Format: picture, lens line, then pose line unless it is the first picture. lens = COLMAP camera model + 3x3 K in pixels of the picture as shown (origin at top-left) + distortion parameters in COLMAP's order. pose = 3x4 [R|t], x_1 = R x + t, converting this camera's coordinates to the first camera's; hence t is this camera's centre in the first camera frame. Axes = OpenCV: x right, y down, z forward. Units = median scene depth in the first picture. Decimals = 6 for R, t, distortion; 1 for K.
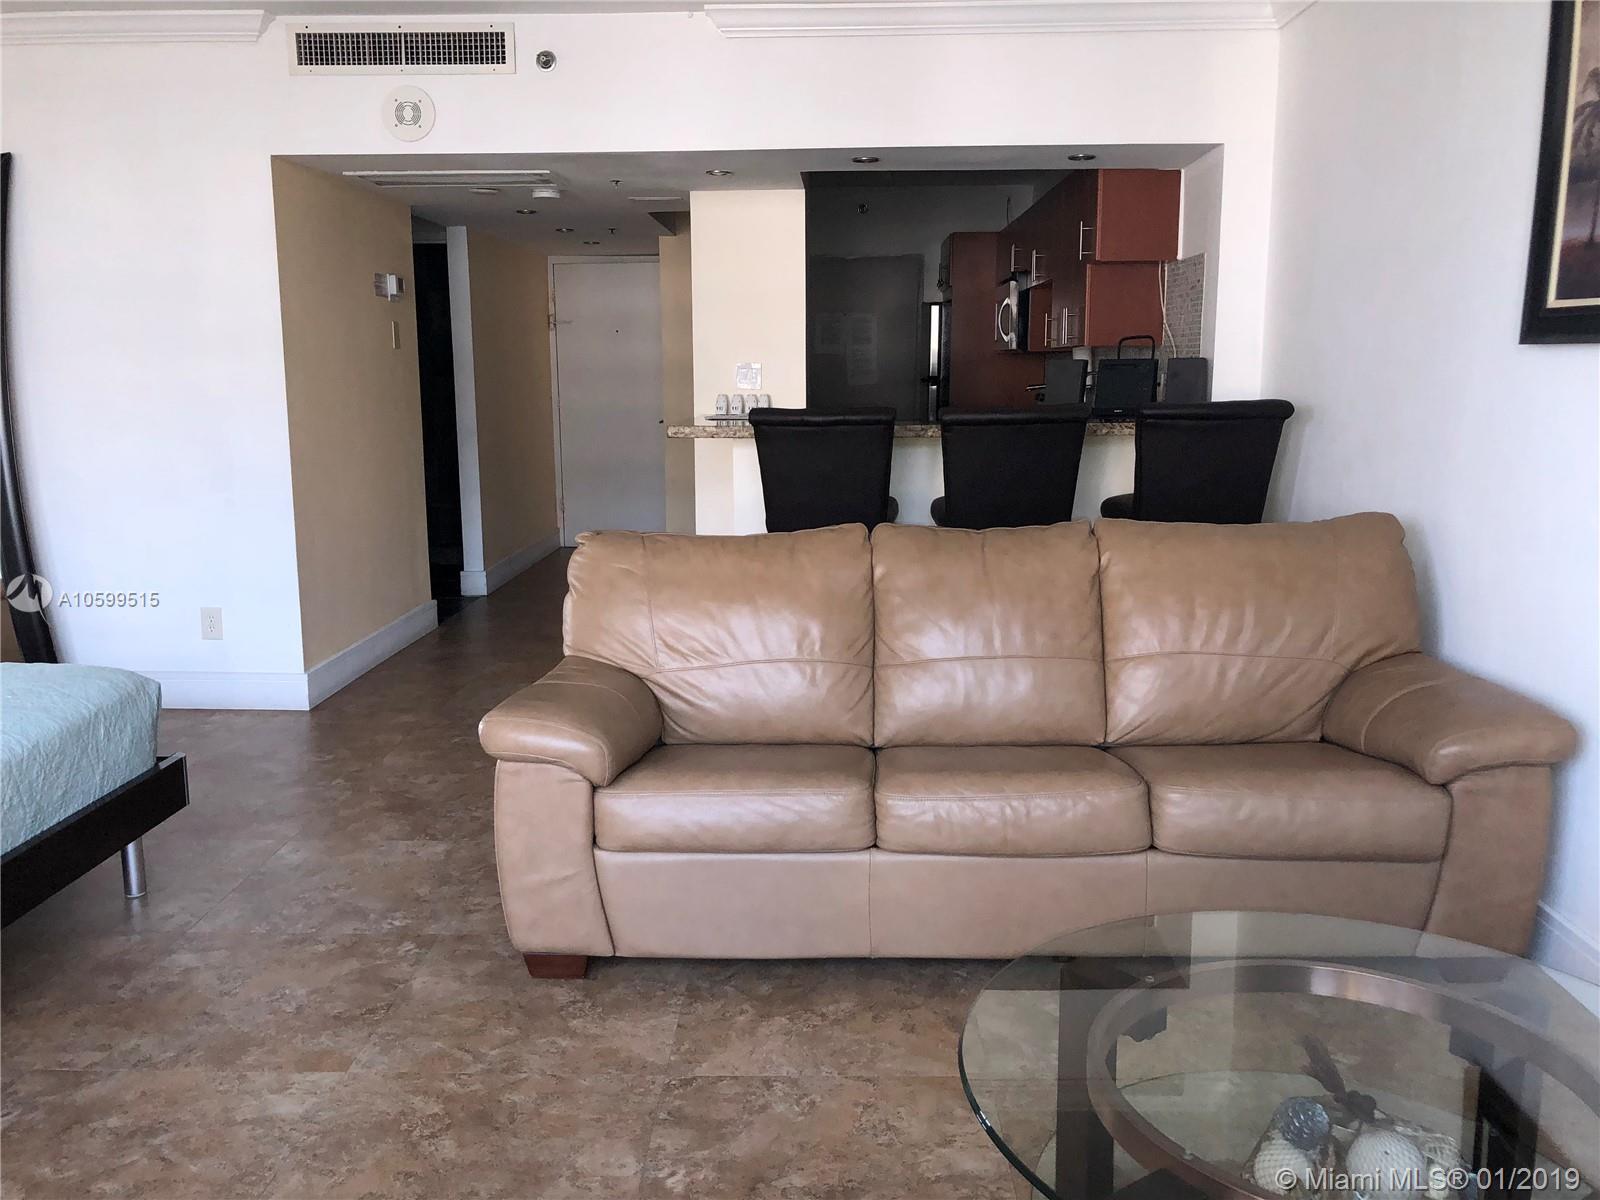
lens RADIAL K [[1315.8, 0, 809.8], [0, 1315.8, 586.4], [0, 0, 1]] dist [0.031053, -0.014546]
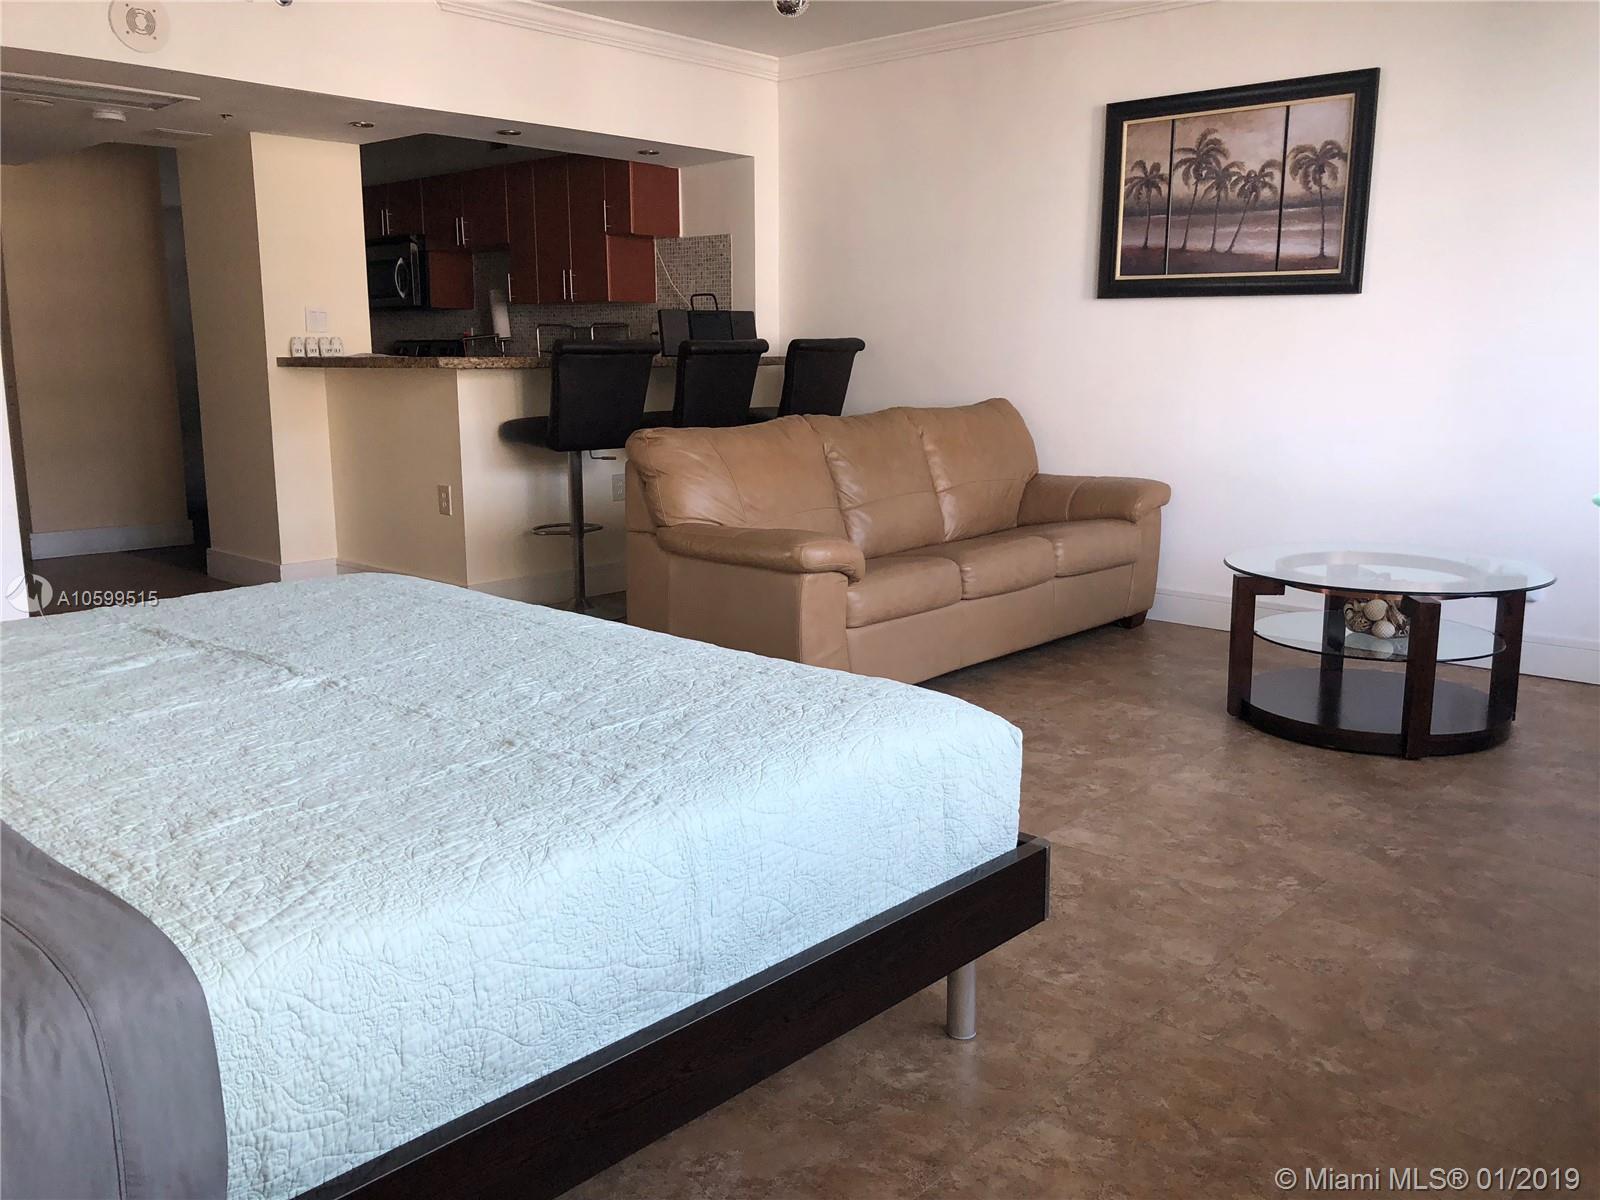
lens RADIAL K [[1315.8, 0, 792.7], [0, 1315.8, 606.2], [0, 0, 1]] dist [0.031053, -0.014546]
pose [[0.650552, -0.141907, 0.746086, -1.097694], [0.122073, 0.989153, 0.081697, 0.042464], [-0.749587, 0.037929, 0.660819, 0.075516]]
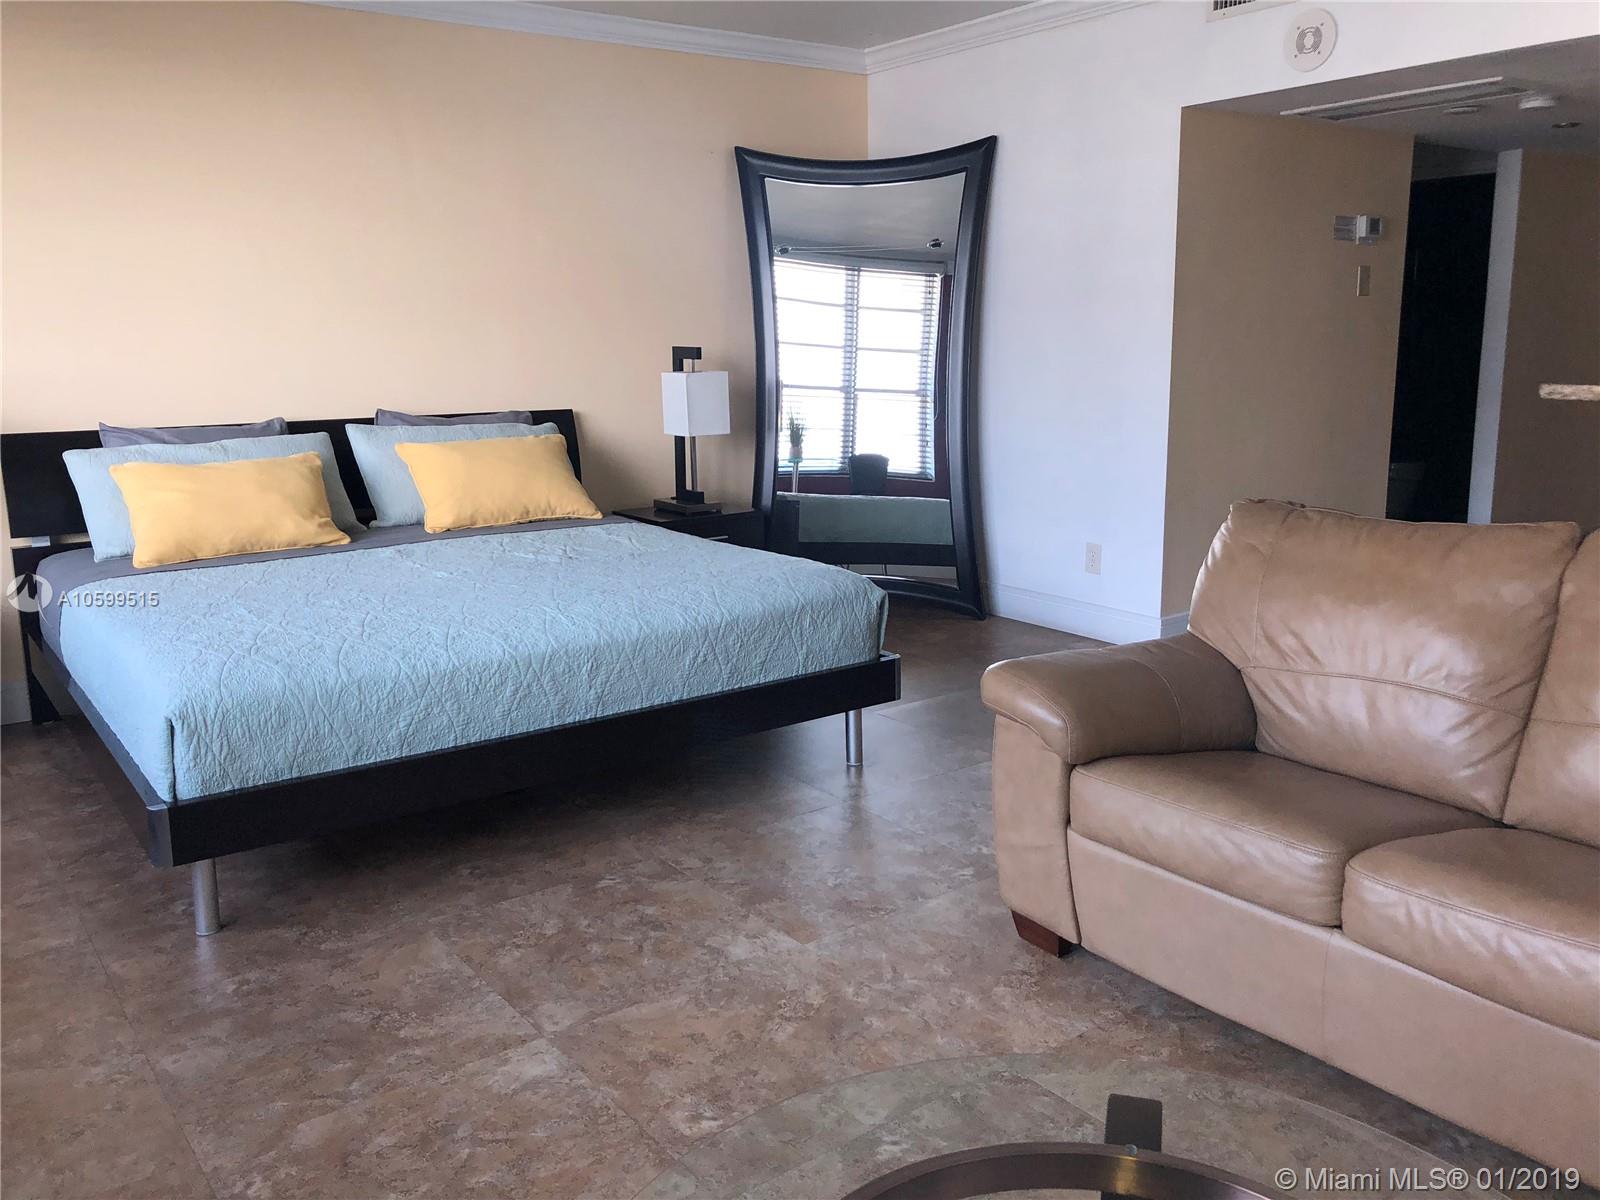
lens RADIAL K [[1315.8, 0, 812.0], [0, 1315.8, 598.1], [0, 0, 1]] dist [0.031053, -0.014546]
pose [[0.624011, 0.156010, -0.765683, 0.365328], [-0.121588, 0.987318, 0.102078, -0.033156], [0.771898, 0.029400, 0.635067, 0.215795]]
